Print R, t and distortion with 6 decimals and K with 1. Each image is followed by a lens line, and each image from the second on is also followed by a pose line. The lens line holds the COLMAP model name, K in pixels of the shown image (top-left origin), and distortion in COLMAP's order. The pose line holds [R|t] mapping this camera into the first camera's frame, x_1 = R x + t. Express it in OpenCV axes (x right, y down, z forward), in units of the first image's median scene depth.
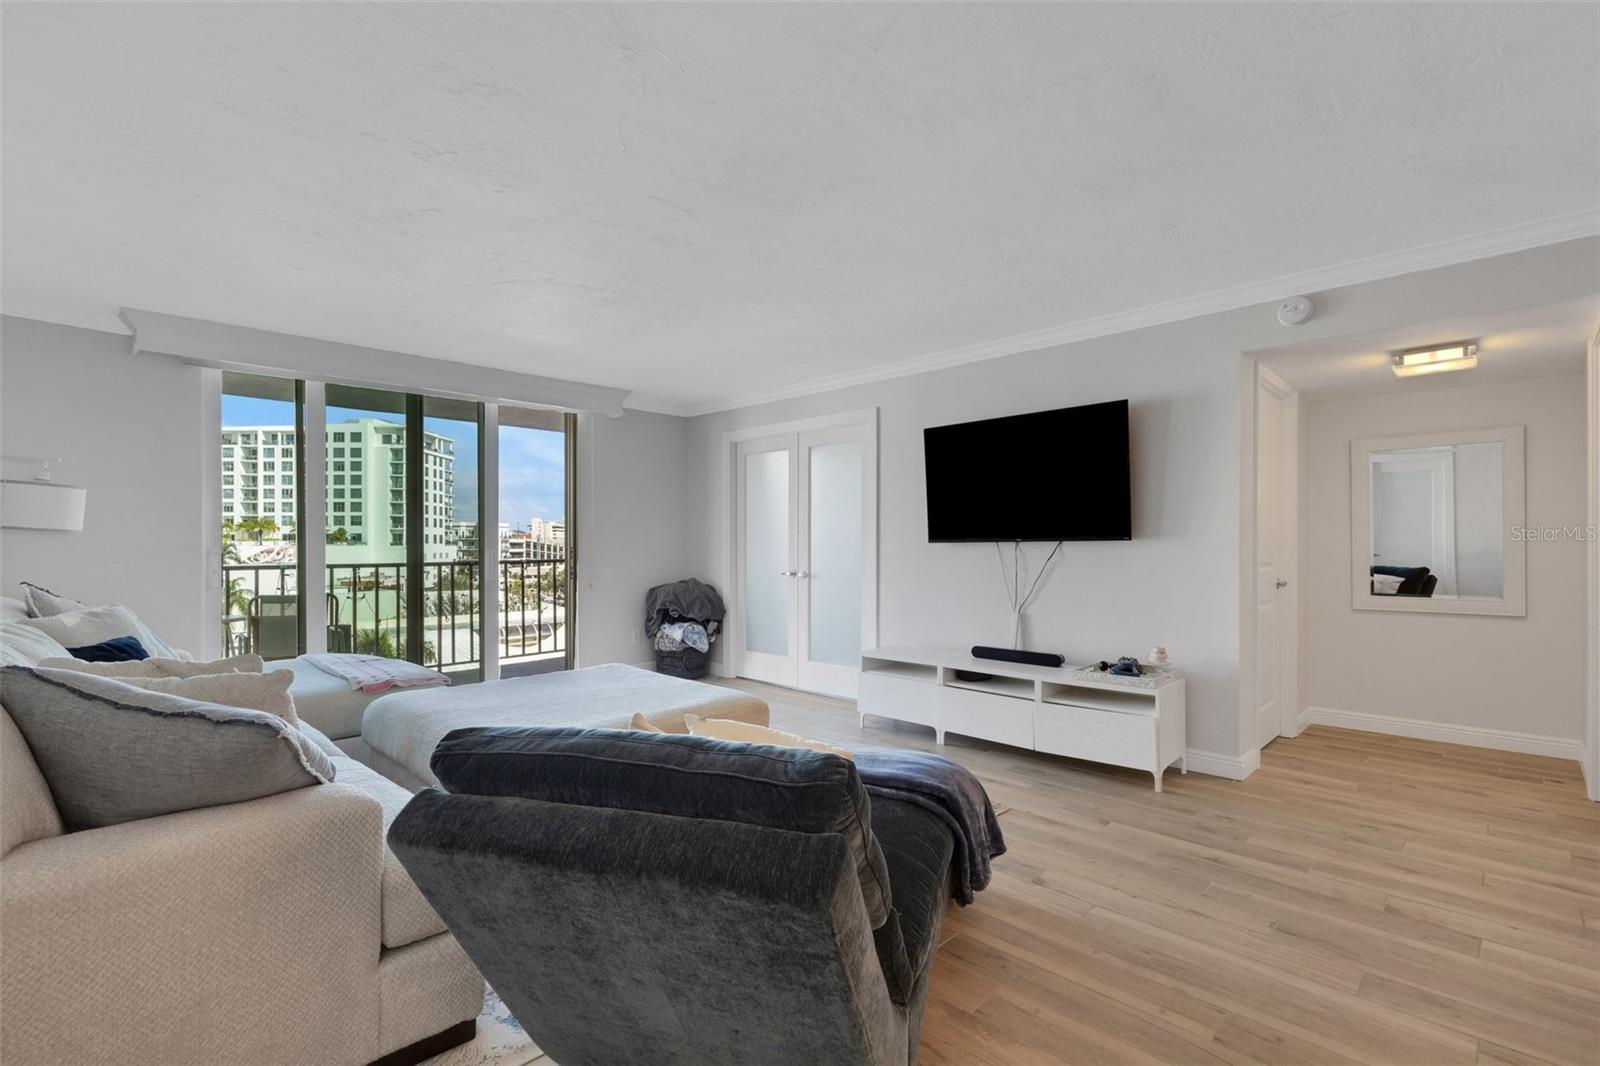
lens RADIAL K [[728.3, 0, 803.8], [0, 728.3, 546.3], [0, 0, 1]] dist [0.002305, 0.000876]
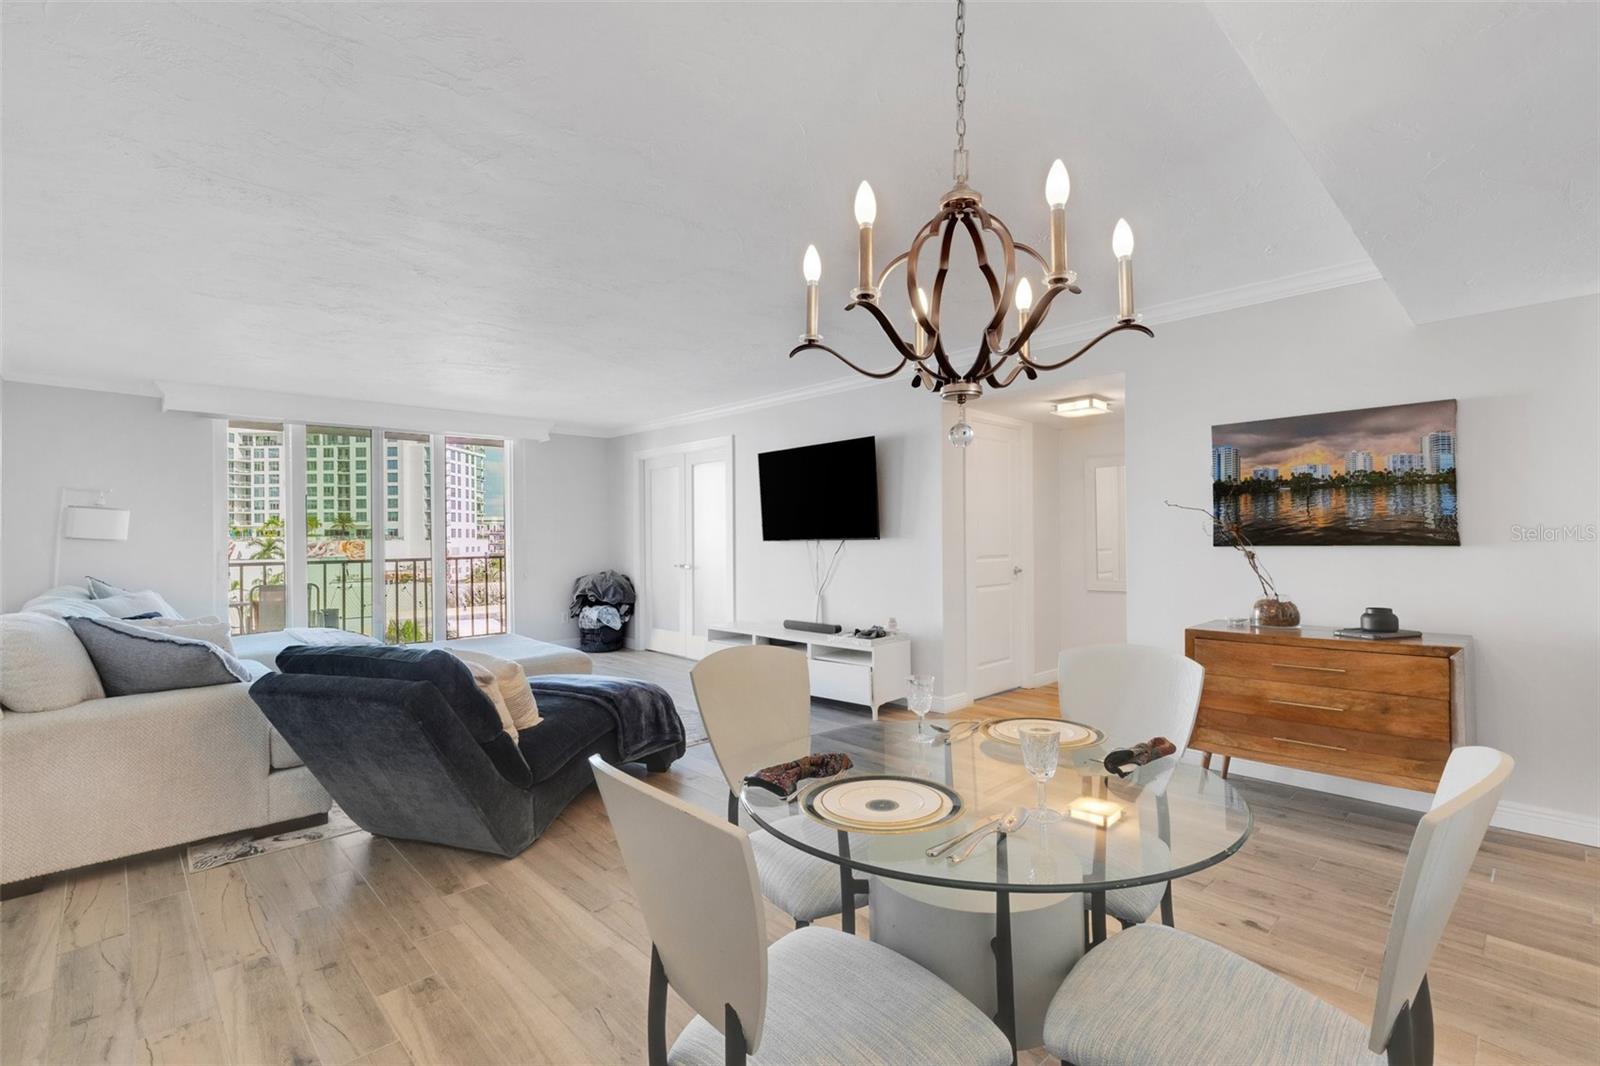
lens RADIAL K [[714.3, 0, 804.4], [0, 714.3, 532.5], [0, 0, 1]] dist [0.002554, -0.000477]
pose [[0.999467, -0.009096, -0.031351, 0.385370], [0.008899, 0.999940, -0.006407, -0.015383], [0.031408, 0.006124, 0.999488, -0.361285]]
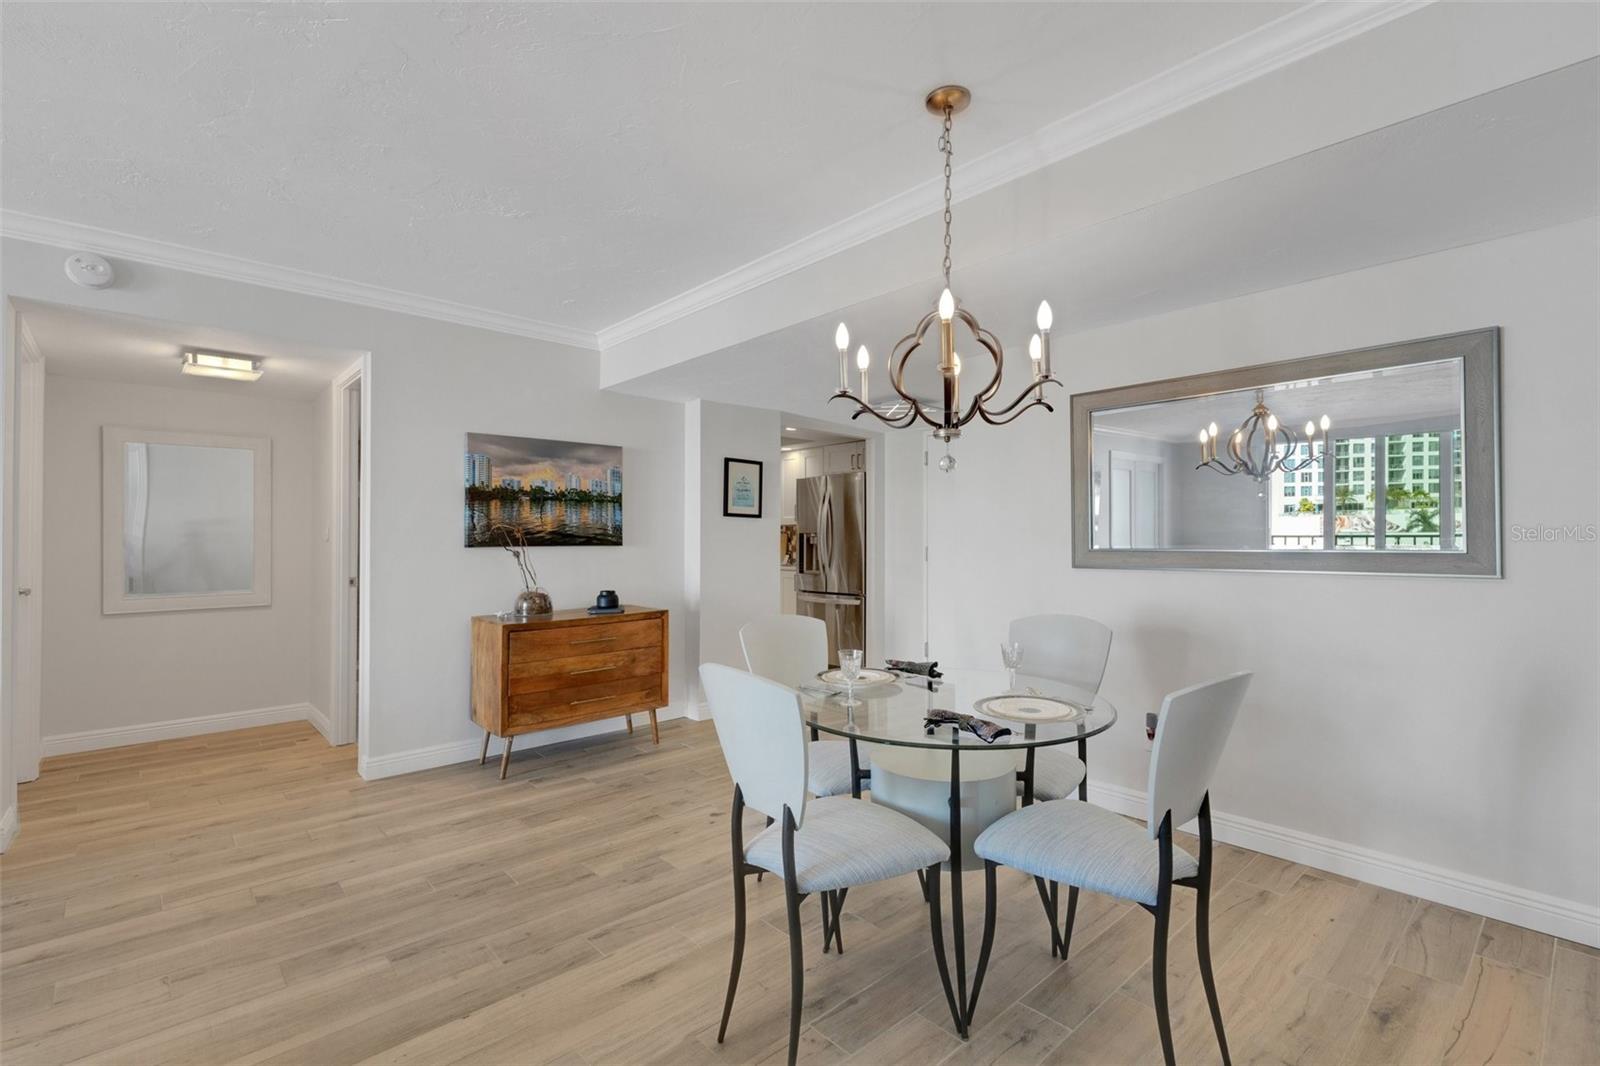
lens RADIAL K [[732.5, 0, 800.0], [0, 732.5, 533.0], [0, 0, 1]] dist [0.014900, 0.000556]
pose [[0.064959, 0.008662, 0.997850, -0.132832], [-0.002631, 0.999960, -0.008509, -0.010253], [-0.997884, -0.002073, 0.064979, 0.111756]]
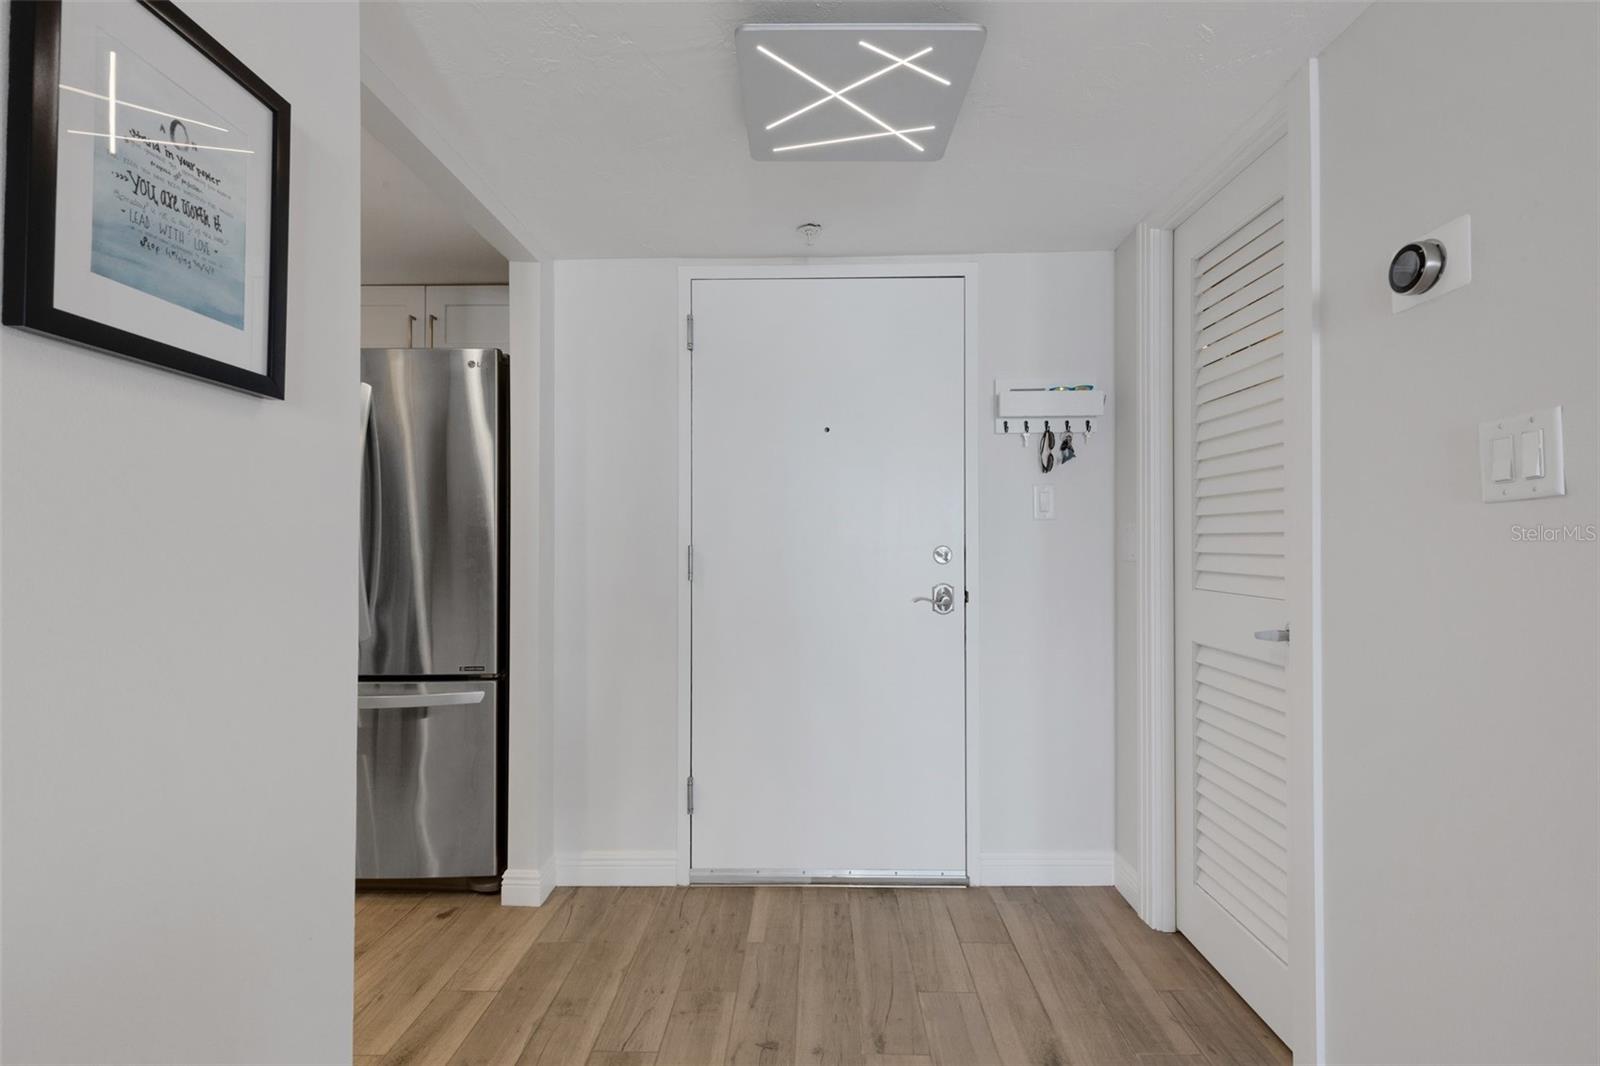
lens RADIAL K [[738.5, 0, 802.7], [0, 738.5, 534.4], [0, 0, 1]] dist [0.006006, 0.000152]
pose [[-0.679624, 0.003306, 0.733553, 0.967046], [-0.001224, 0.999983, -0.005640, -0.000261], [-0.733559, -0.004731, -0.679609, 0.325597]]
